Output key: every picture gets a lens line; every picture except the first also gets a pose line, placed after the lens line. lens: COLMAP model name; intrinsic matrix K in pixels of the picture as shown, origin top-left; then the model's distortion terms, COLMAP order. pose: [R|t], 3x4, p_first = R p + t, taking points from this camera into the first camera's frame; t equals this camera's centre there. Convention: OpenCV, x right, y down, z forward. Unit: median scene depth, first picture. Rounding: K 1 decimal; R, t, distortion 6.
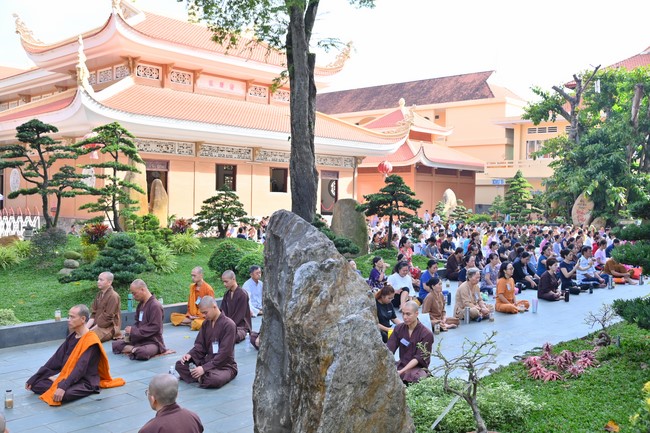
lens RADIAL K [[635.7, 0, 325.5], [0, 635.7, 217.9], [0, 0, 1]] dist [0.011635, 0.000000]
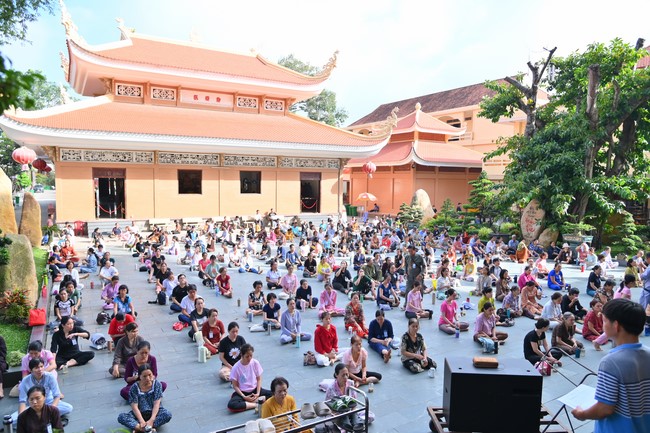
lens RADIAL K [[442.3, 0, 327.1], [0, 442.3, 211.7], [0, 0, 1]] dist [-0.016793, 0.002780]
pose [[0.958768, 0.013694, -0.283860, 0.286265], [-0.003582, 0.999341, 0.036114, -0.039730], [0.284167, -0.033608, 0.958186, 0.324933]]
